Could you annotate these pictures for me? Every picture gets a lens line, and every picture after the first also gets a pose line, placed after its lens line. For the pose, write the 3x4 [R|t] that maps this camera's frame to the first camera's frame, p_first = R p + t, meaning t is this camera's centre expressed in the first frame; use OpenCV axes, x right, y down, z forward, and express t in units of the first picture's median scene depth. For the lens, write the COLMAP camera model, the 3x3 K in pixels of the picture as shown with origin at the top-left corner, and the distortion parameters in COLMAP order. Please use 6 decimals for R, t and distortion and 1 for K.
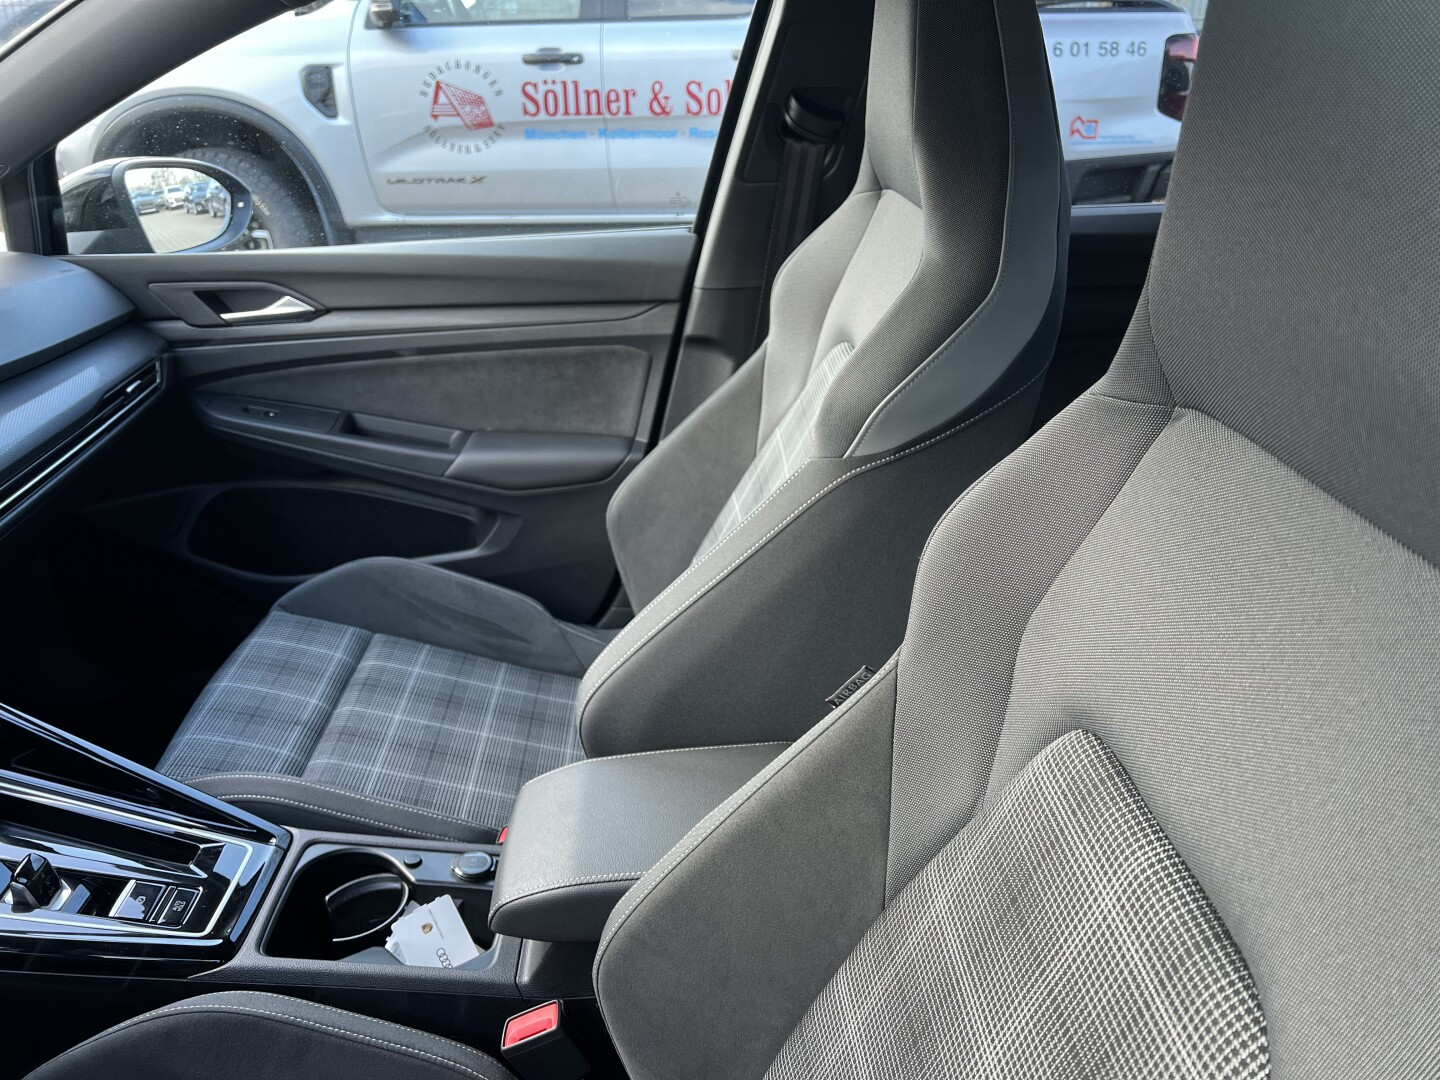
lens RADIAL K [[1057.1, 0, 727.0], [0, 1057.1, 532.4], [0, 0, 1]] dist [0.063287, -0.068016]
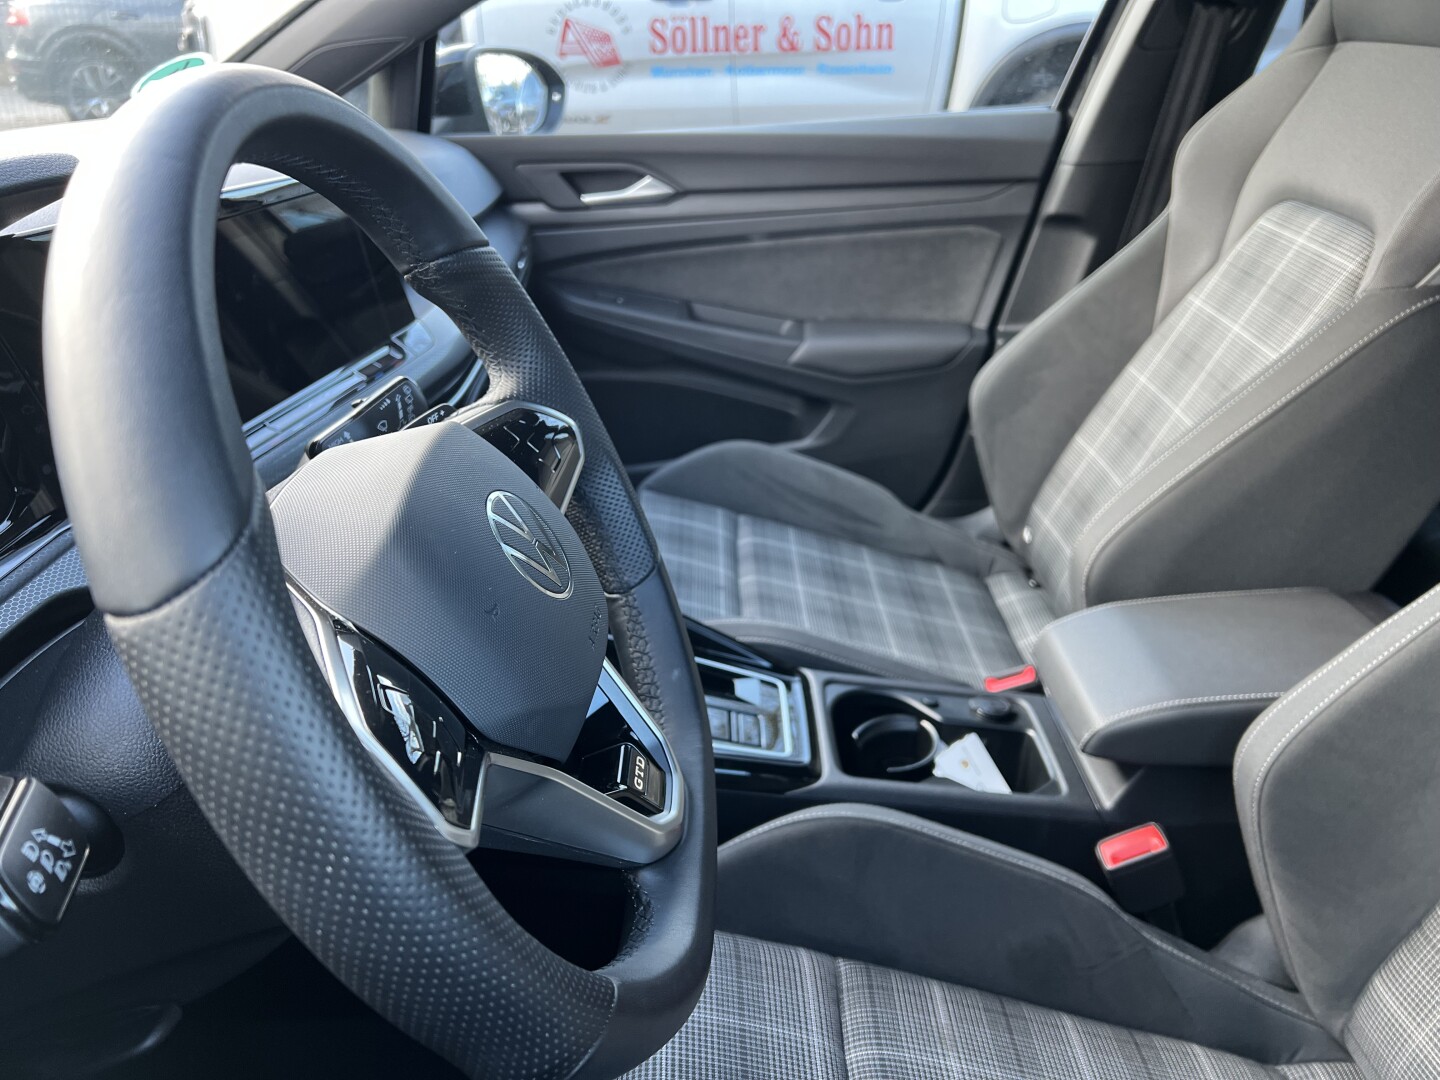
lens RADIAL K [[1063.4, 0, 723.0], [0, 1063.4, 518.4], [0, 0, 1]] dist [0.066901, -0.076419]
pose [[0.999706, 0.004615, -0.023785, -0.311917], [-0.004241, 0.999867, 0.015755, 0.080258], [0.023854, -0.015650, 0.999593, -0.005426]]
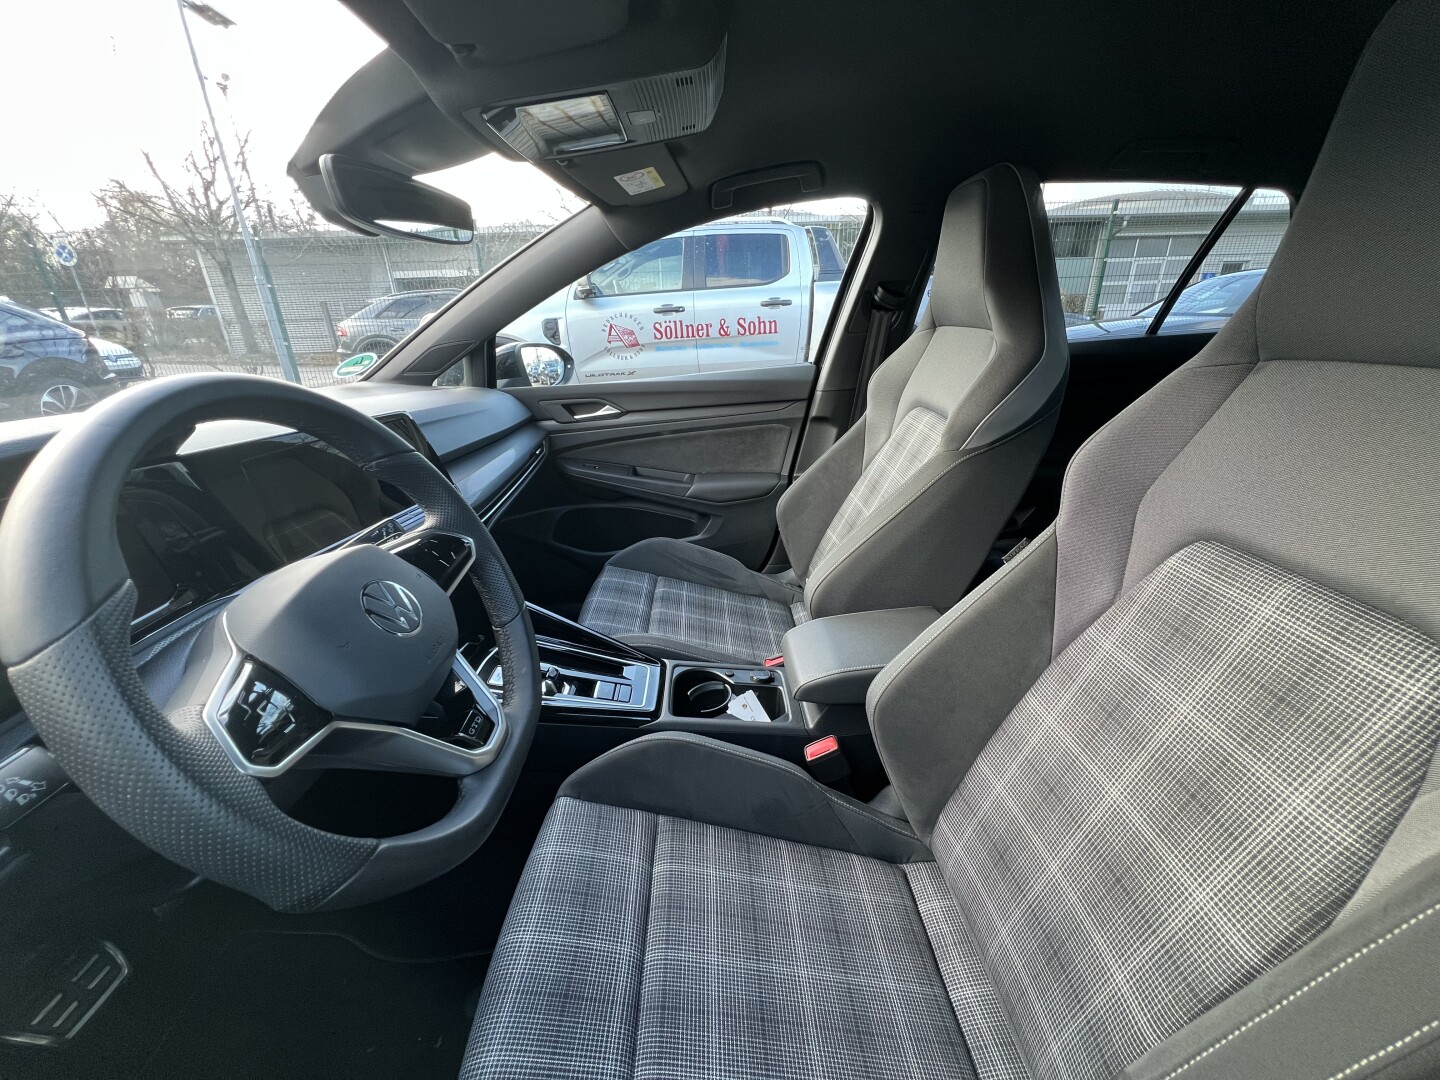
lens RADIAL K [[559.9, 0, 720.0], [0, 559.9, 540.0], [0, 0, 1]] dist [0.011912, -0.000180]
pose [[0.999107, -0.034281, -0.024698, -0.186193], [0.033172, 0.998481, -0.043993, 0.075158], [0.026169, 0.043135, 0.998726, -0.007311]]
